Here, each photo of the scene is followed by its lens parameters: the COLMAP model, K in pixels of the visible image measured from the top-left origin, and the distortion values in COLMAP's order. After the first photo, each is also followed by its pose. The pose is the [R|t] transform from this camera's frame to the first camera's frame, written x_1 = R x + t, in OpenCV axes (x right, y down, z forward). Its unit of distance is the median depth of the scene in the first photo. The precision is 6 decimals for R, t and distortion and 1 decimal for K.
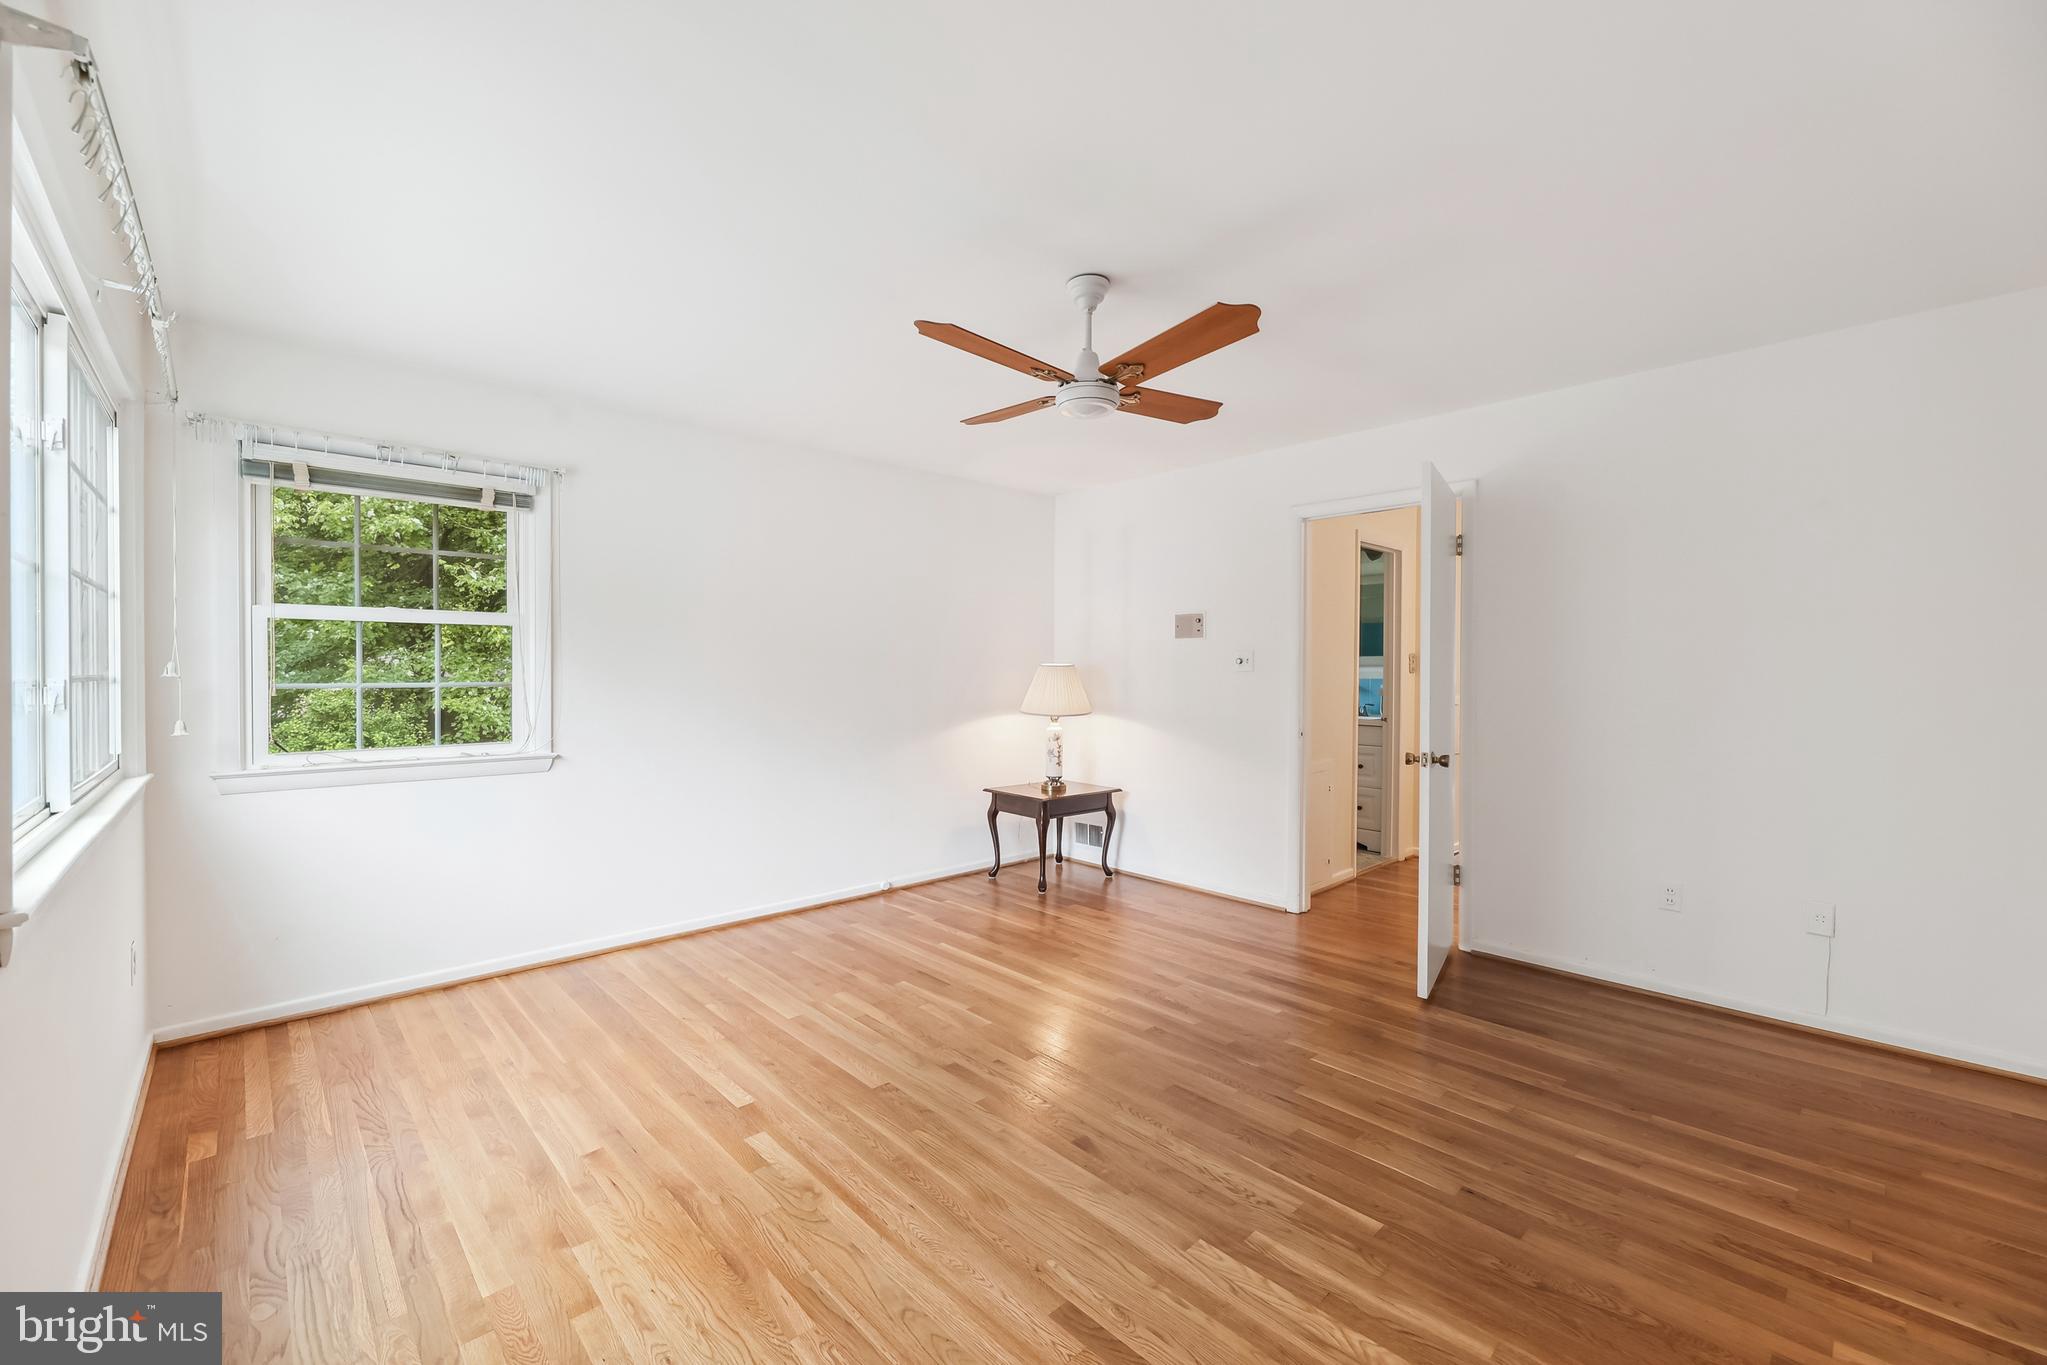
lens RADIAL K [[838.8, 0, 1021.3], [0, 838.8, 696.8], [0, 0, 1]] dist [-0.001014, -0.000787]
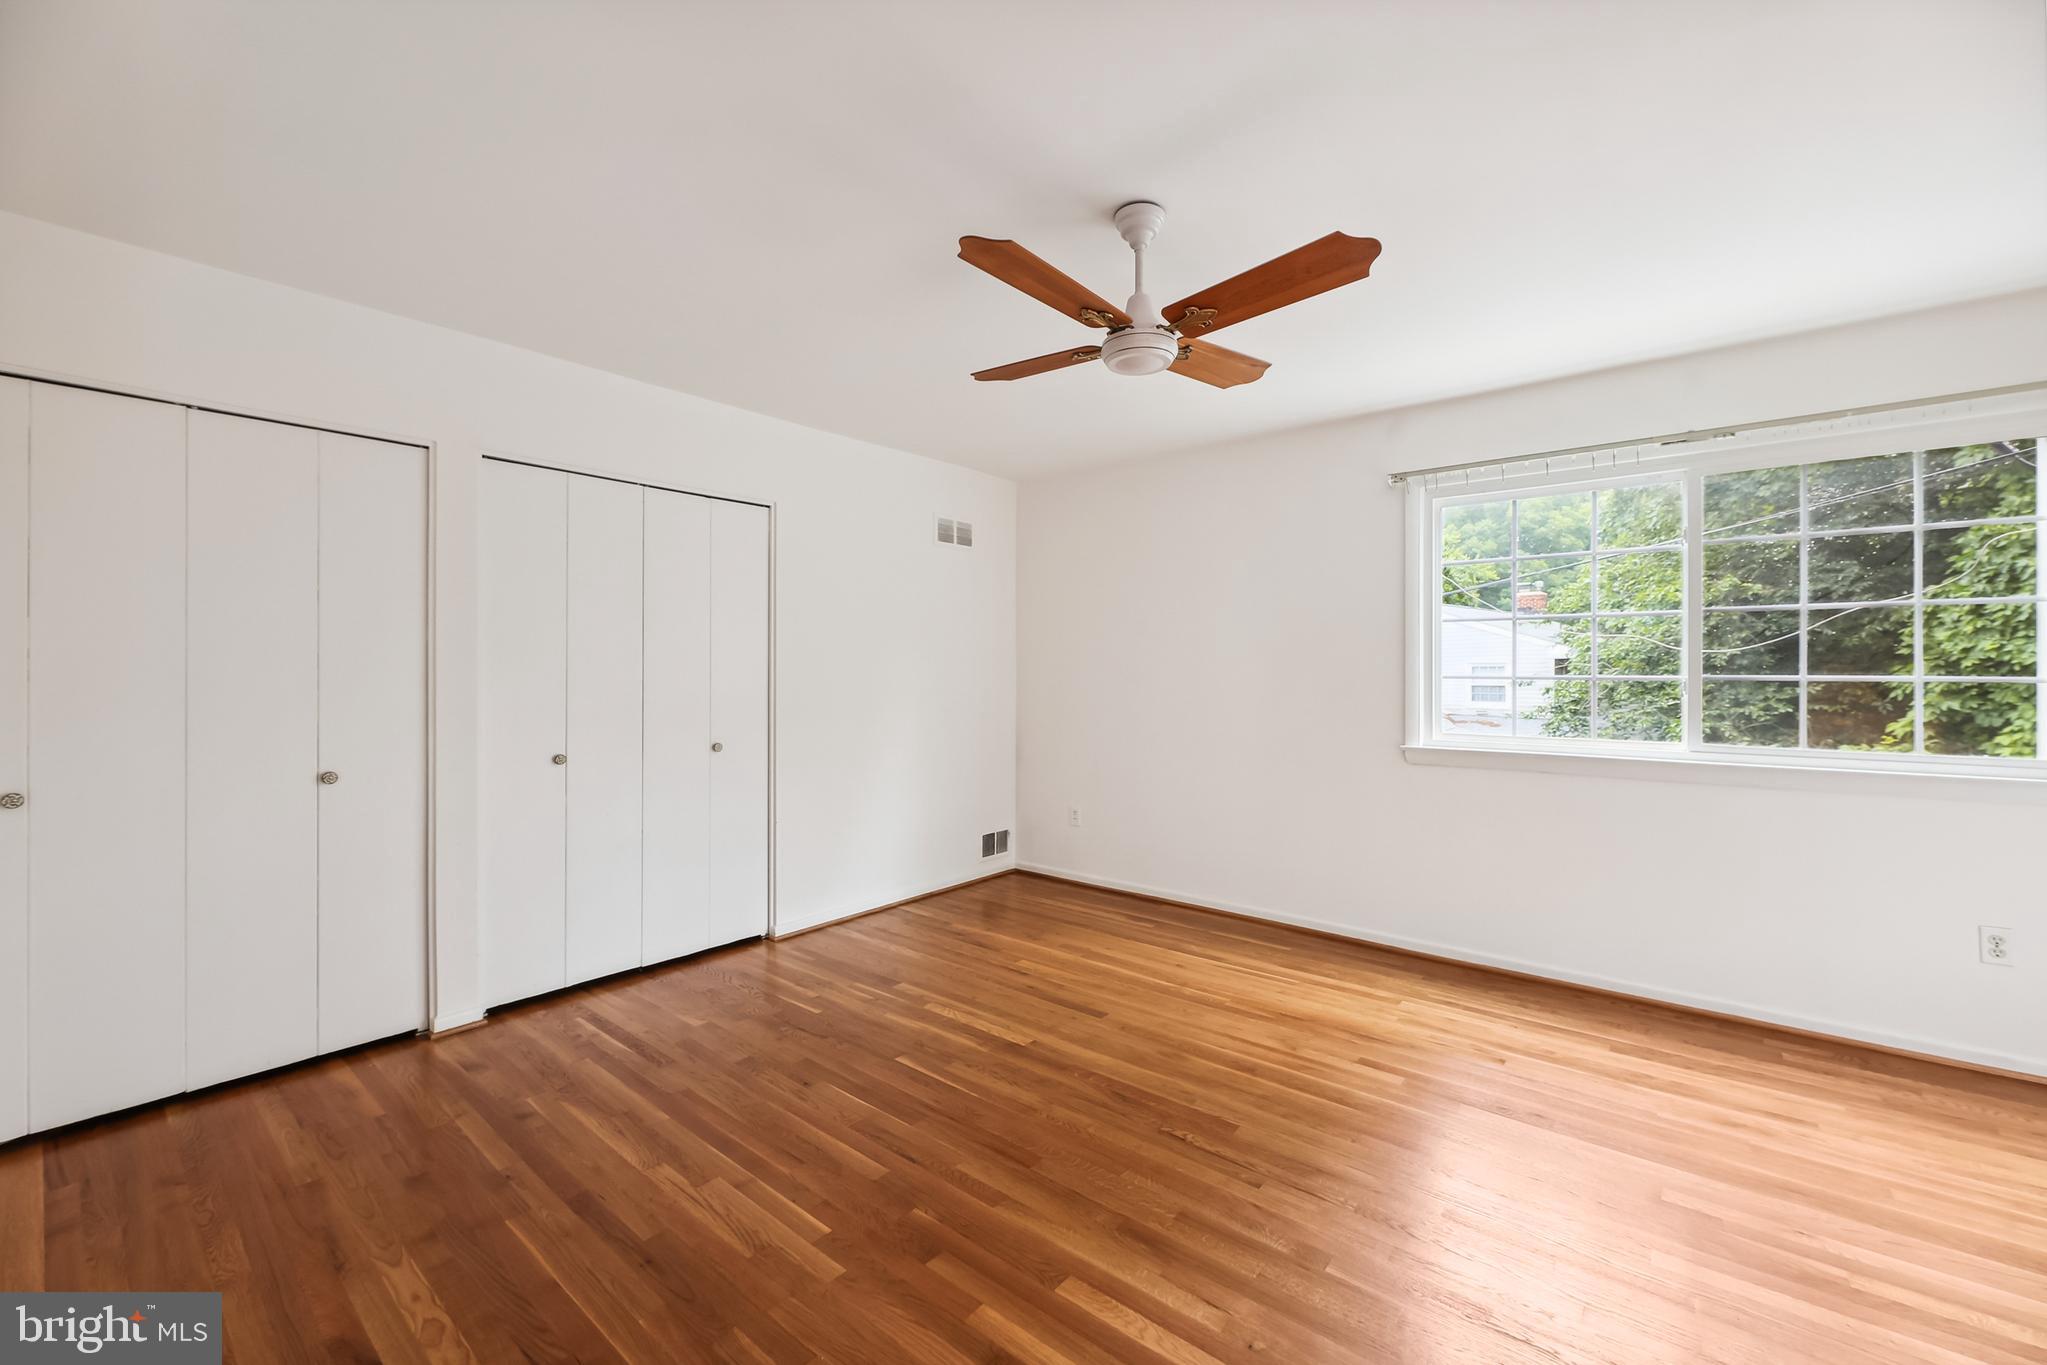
lens RADIAL K [[838.8, 0, 1021.3], [0, 838.8, 696.8], [0, 0, 1]] dist [-0.001014, -0.000787]
pose [[-0.993214, 0.000887, -0.116294, 0.345153], [-0.006365, 0.998058, 0.061969, -0.067855], [0.116123, 0.062289, -0.991280, 2.154778]]
